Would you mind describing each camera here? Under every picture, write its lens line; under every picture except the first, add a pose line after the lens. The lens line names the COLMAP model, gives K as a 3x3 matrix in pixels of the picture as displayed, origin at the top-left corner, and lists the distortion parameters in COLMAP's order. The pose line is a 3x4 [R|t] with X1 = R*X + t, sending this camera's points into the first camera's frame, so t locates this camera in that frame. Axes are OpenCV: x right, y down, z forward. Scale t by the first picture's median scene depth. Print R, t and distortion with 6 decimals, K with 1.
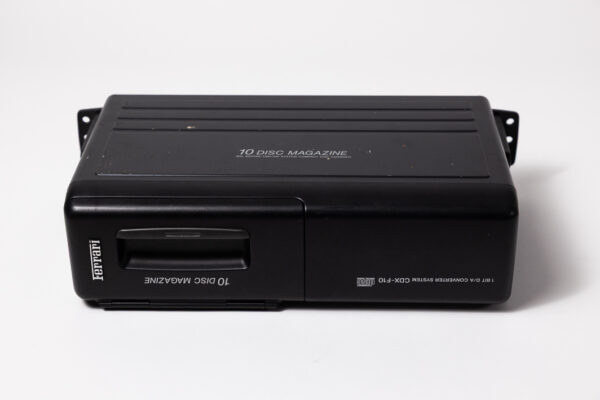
lens RADIAL K [[1116.6, 0, 296.5], [0, 1116.6, 196.3], [0, 0, 1]] dist [0.078762, 0.000000]
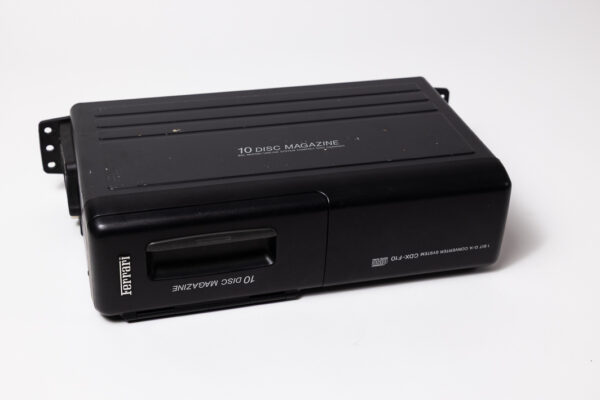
lens RADIAL K [[917.5, 0, 285.8], [0, 917.5, 190.9], [0, 0, 1]] dist [0.095420, 0.000000]
pose [[0.957426, -0.109503, 0.267103, -0.249125], [0.096963, 0.993494, 0.059737, -0.051515], [-0.271907, -0.031295, 0.961815, 0.181884]]
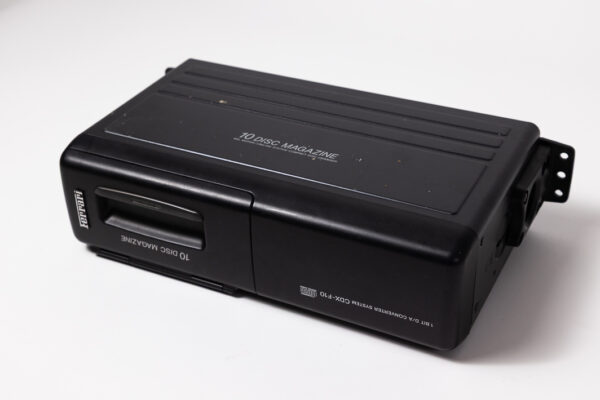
lens RADIAL K [[917.5, 0, 302.7], [0, 917.5, 204.3], [0, 0, 1]] dist [0.095420, 0.000000]
pose [[0.902431, 0.215013, -0.373345, 0.335258], [-0.187190, 0.976177, 0.109724, -0.082793], [0.388043, -0.029132, 0.921181, 0.268000]]
